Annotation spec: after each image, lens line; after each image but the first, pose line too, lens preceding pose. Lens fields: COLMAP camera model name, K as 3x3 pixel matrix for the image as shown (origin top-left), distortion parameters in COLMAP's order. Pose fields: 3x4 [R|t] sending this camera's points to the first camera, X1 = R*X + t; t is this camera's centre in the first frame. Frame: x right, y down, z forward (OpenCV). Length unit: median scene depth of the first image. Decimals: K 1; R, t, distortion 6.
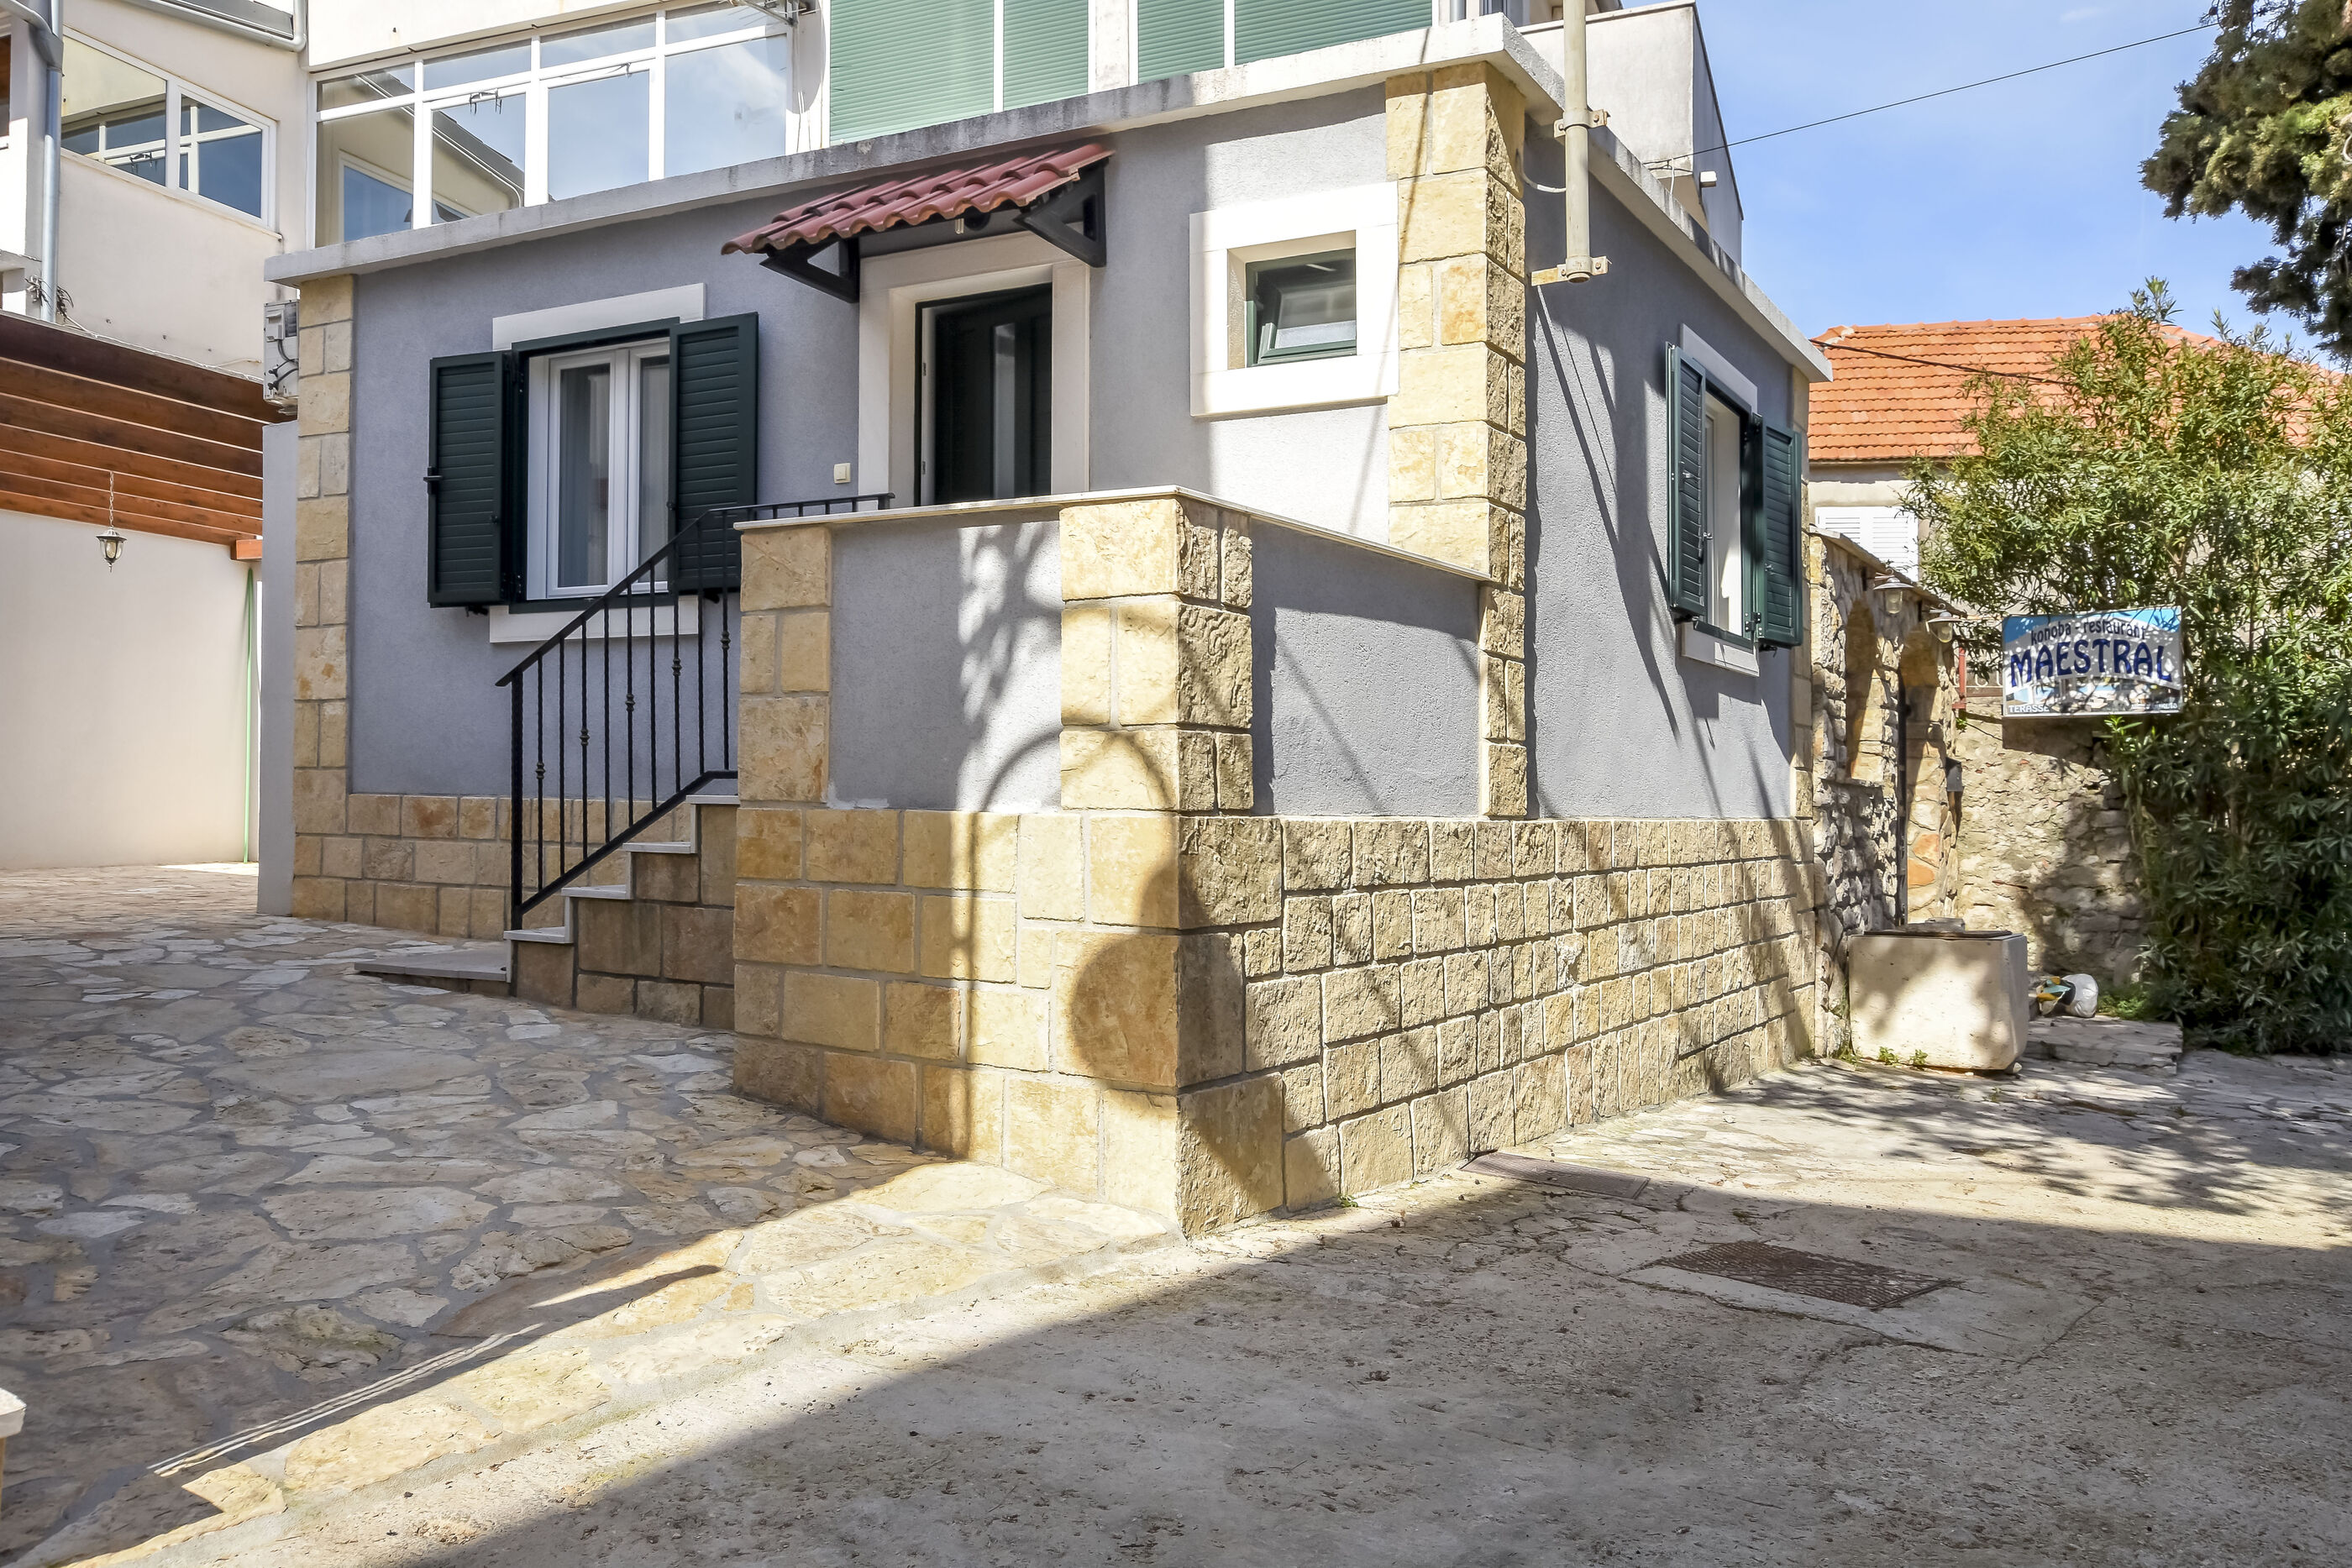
lens RADIAL K [[2375.9, 0, 1159.3], [0, 2375.9, 839.4], [0, 0, 1]] dist [0.055888, -0.025560]
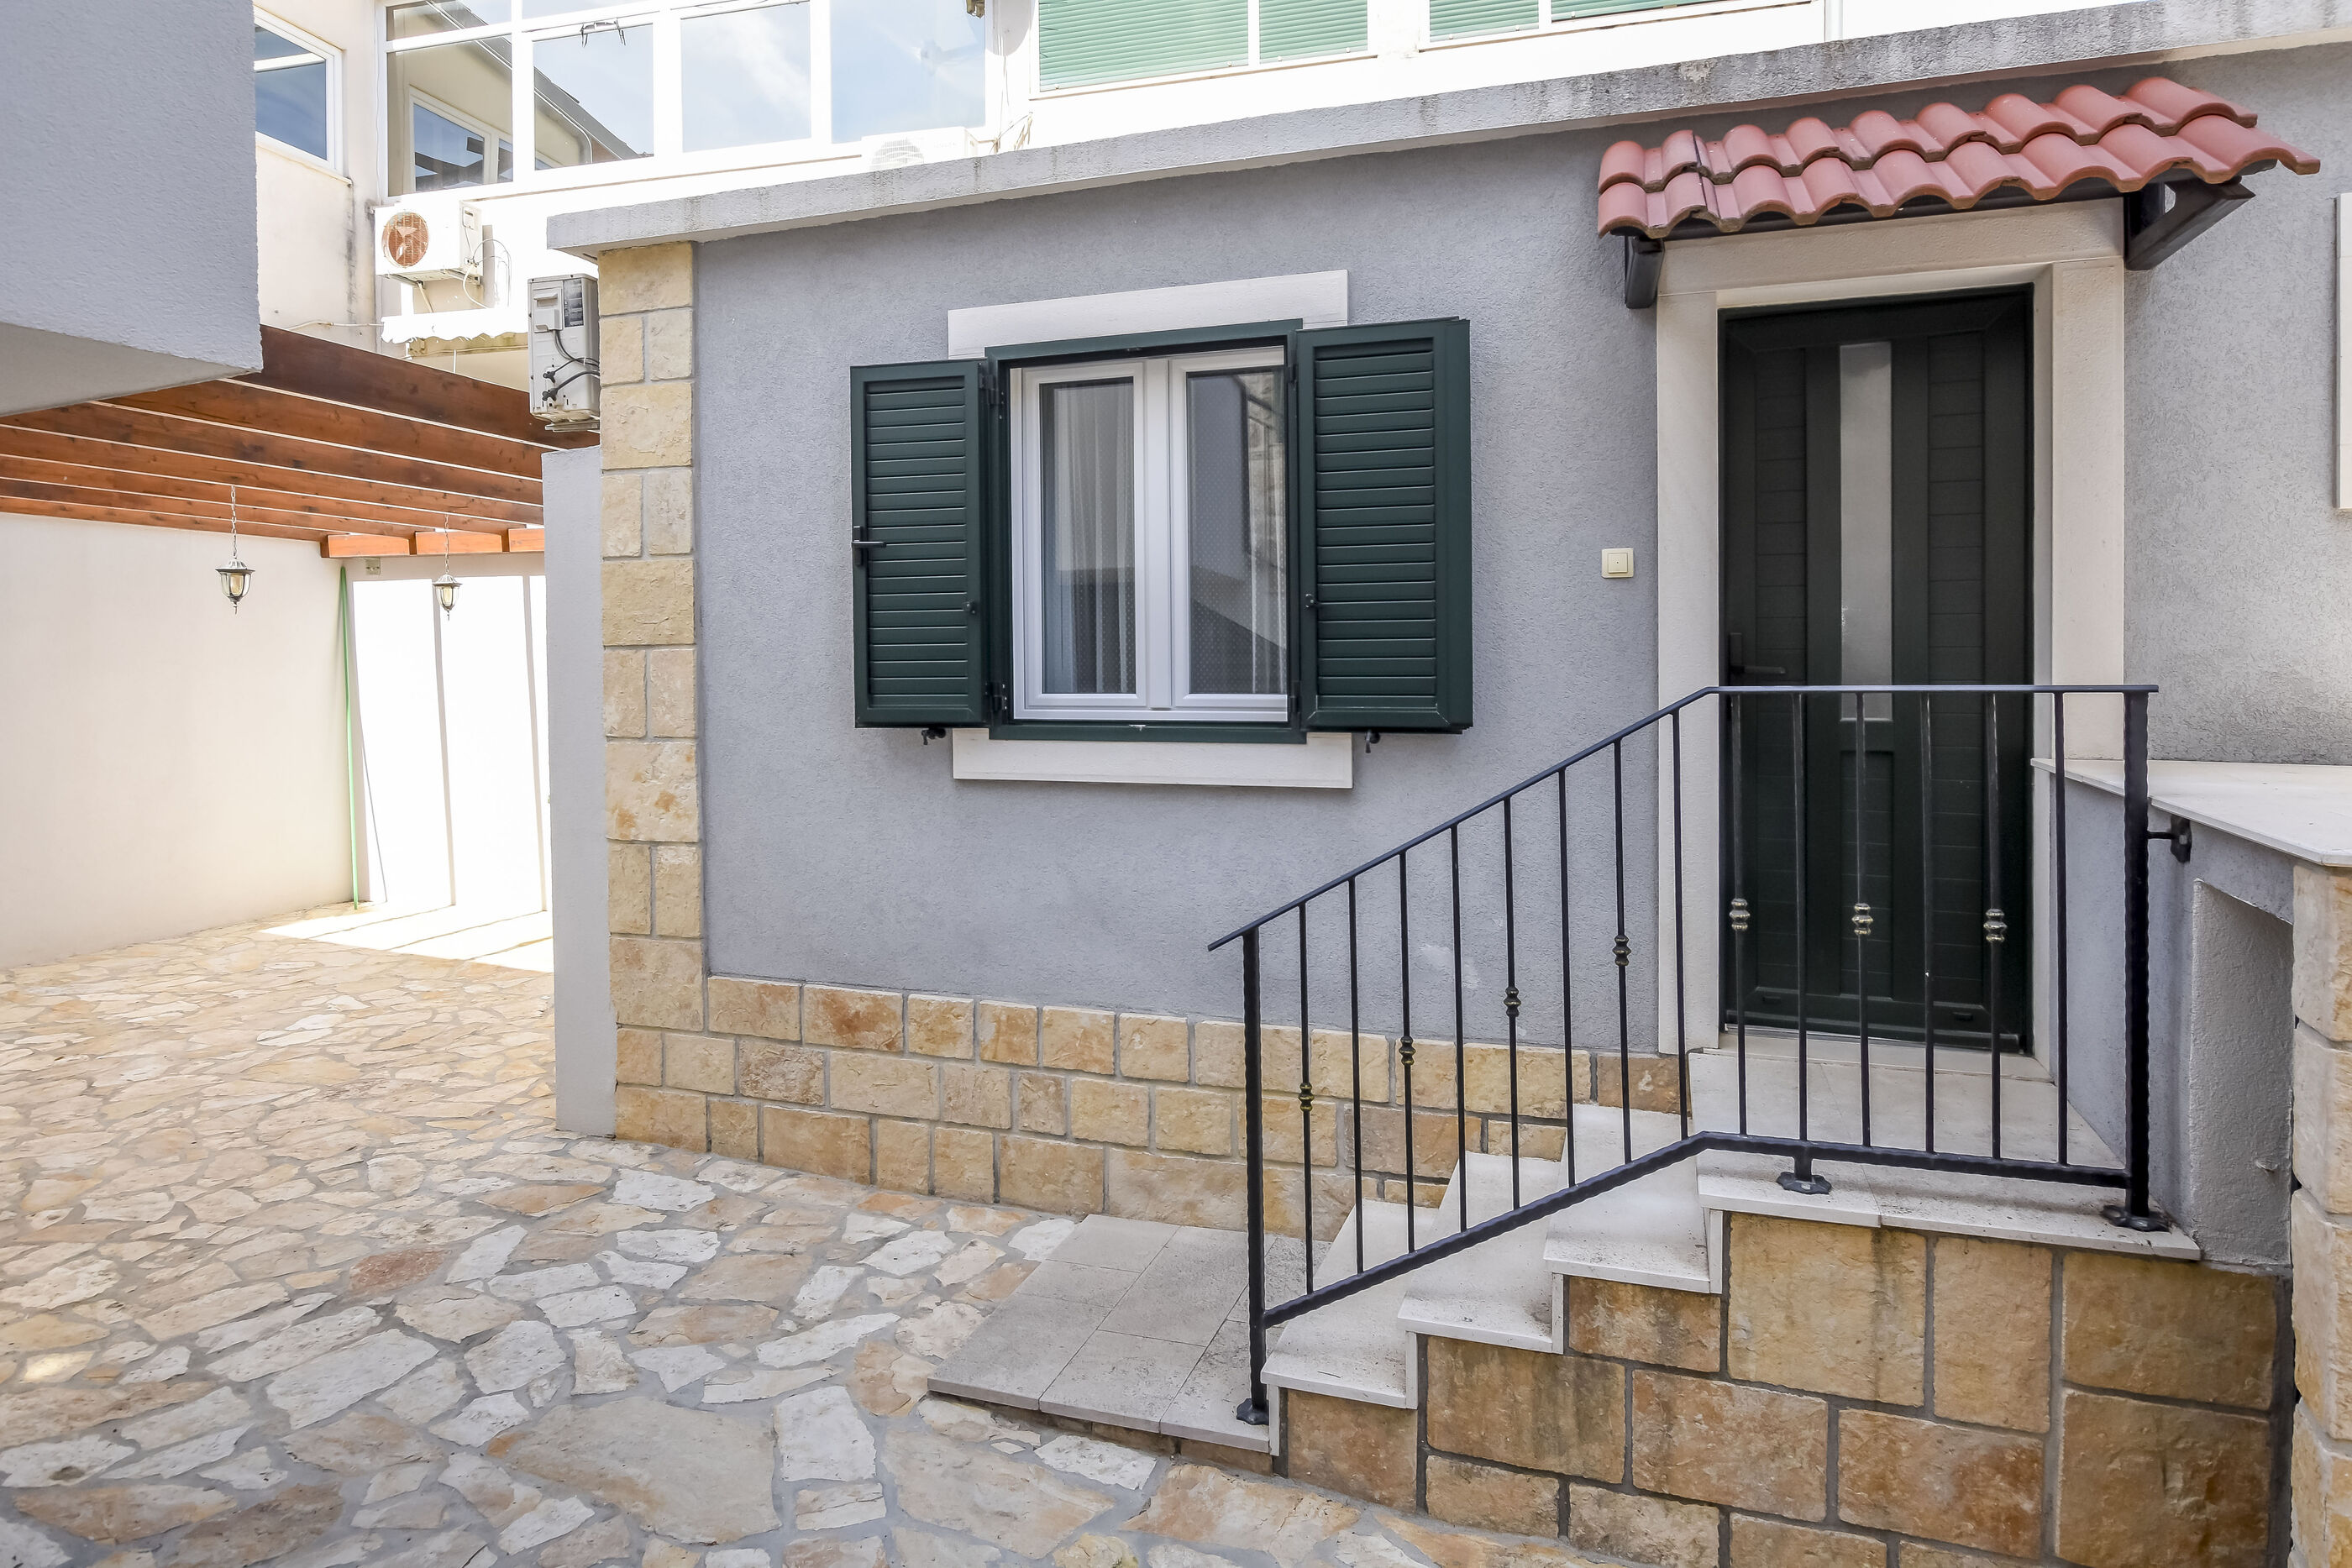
lens RADIAL K [[1584.2, 0, 1022.7], [0, 1584.2, 635.1], [0, 0, 1]] dist [-0.023872, 0.007760]
pose [[0.979866, -0.034427, 0.196665, -0.419424], [0.028529, 0.999056, 0.032747, -0.166094], [-0.197607, -0.026477, 0.979924, 0.652987]]
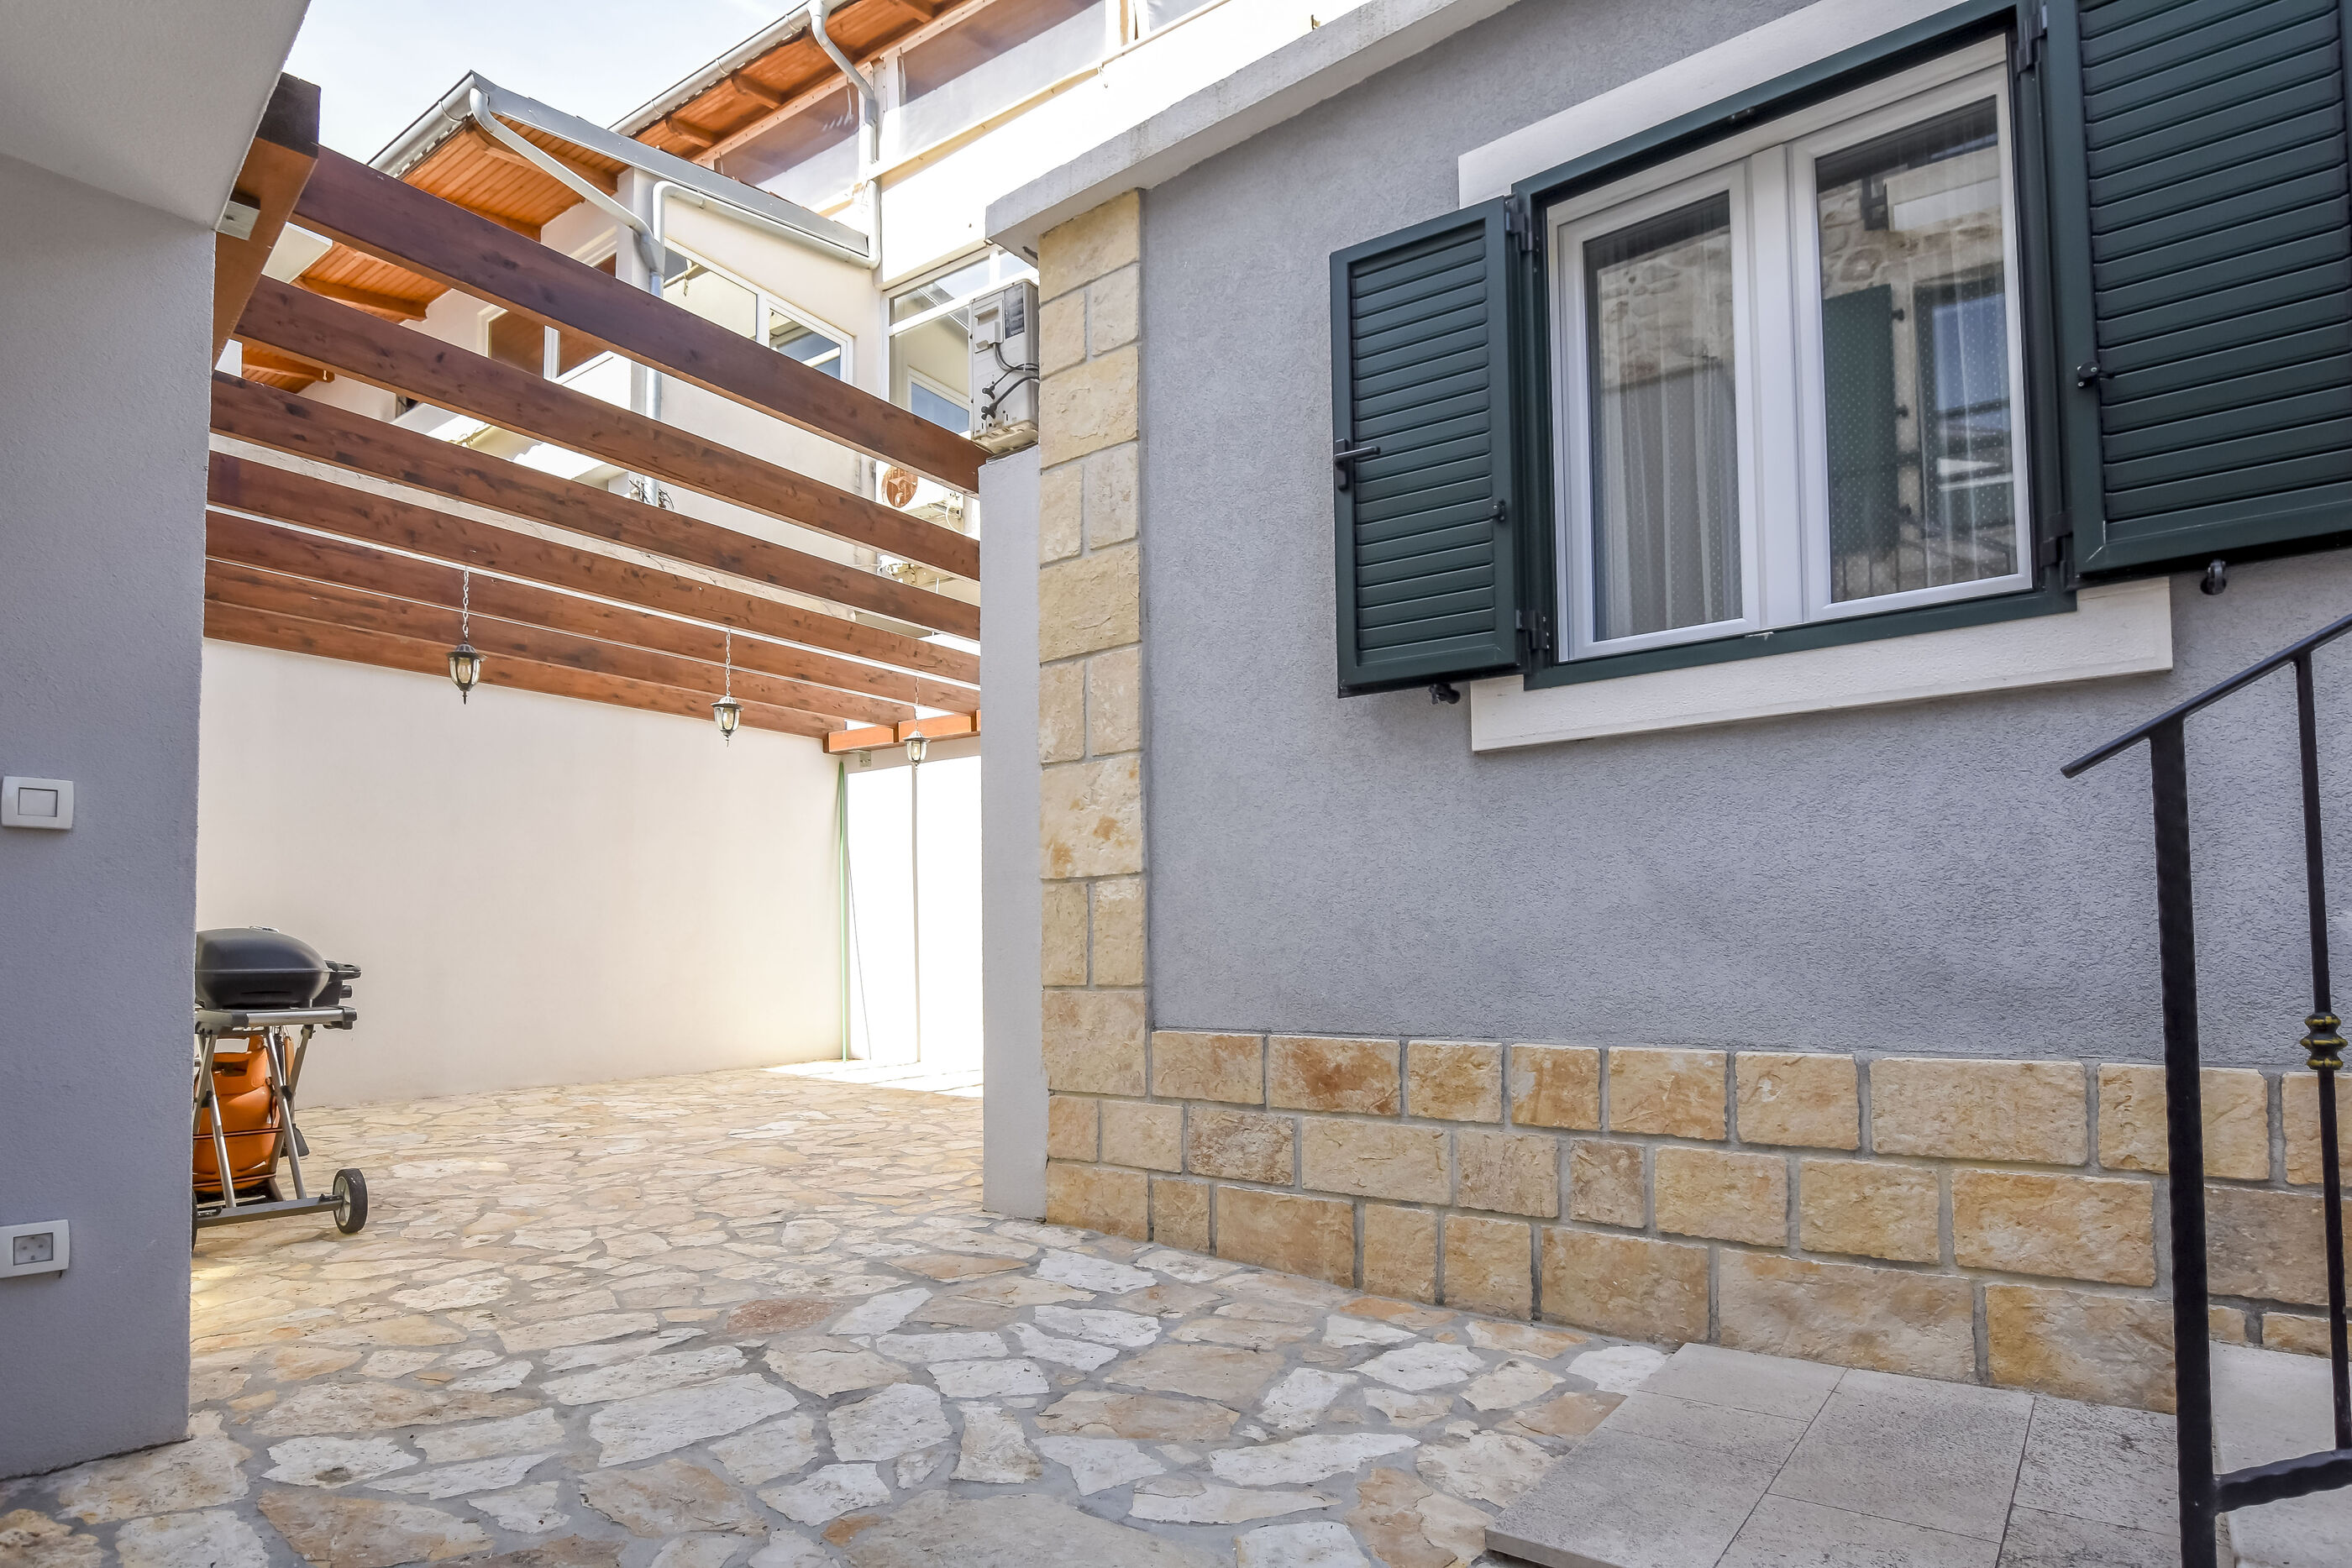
lens RADIAL K [[1202.6, 0, 1001.1], [0, 1202.6, 943.1], [0, 0, 1]] dist [-0.027613, 0.001653]
pose [[0.991060, -0.026777, -0.130706, -0.419719], [0.024178, 0.999478, -0.021426, -0.044249], [0.131211, 0.018074, 0.991190, 0.866688]]
